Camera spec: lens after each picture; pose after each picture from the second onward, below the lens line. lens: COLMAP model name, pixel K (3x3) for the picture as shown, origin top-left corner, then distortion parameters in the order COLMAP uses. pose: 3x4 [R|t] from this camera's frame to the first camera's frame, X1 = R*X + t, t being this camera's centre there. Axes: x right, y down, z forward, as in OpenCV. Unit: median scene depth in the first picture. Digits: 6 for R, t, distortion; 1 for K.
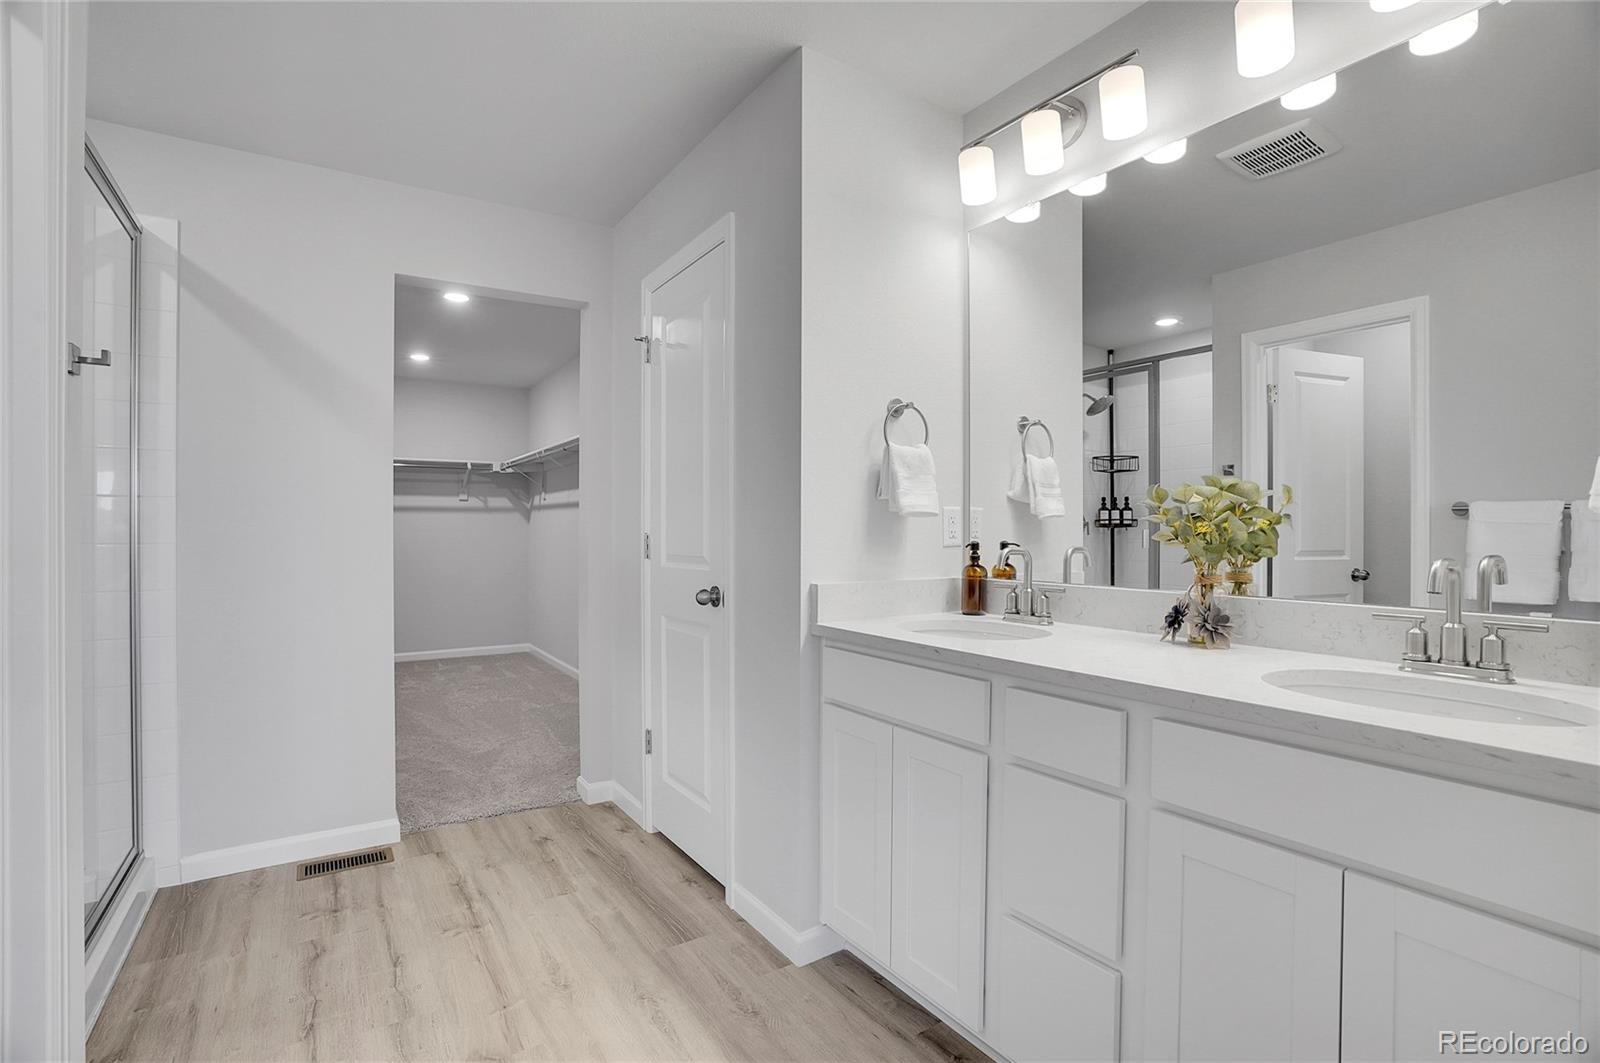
lens RADIAL K [[748.5, 0, 800.2], [0, 748.5, 531.2], [0, 0, 1]] dist [-0.066920, 0.022802]
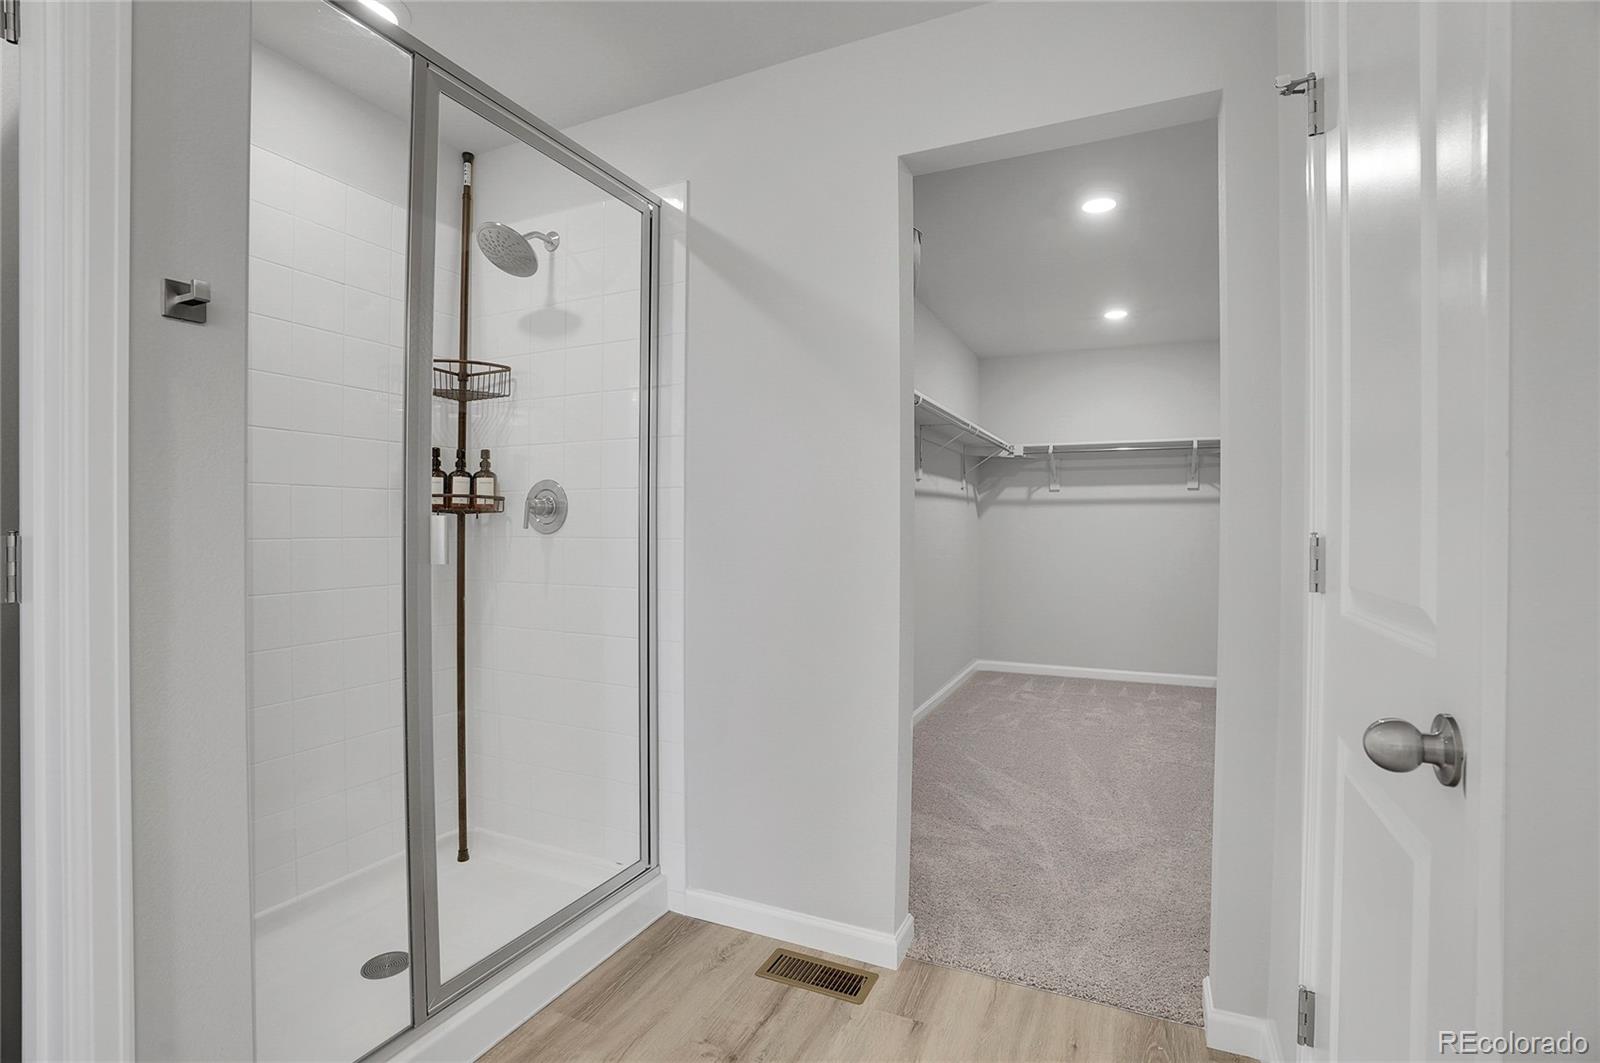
lens RADIAL K [[748.5, 0, 786.7], [0, 748.5, 532.9], [0, 0, 1]] dist [-0.066920, 0.022802]
pose [[0.513225, 0.010053, -0.858195, -0.004342], [-0.004461, 0.999949, 0.009046, 0.000216], [0.858242, -0.000815, 0.513244, 0.549137]]
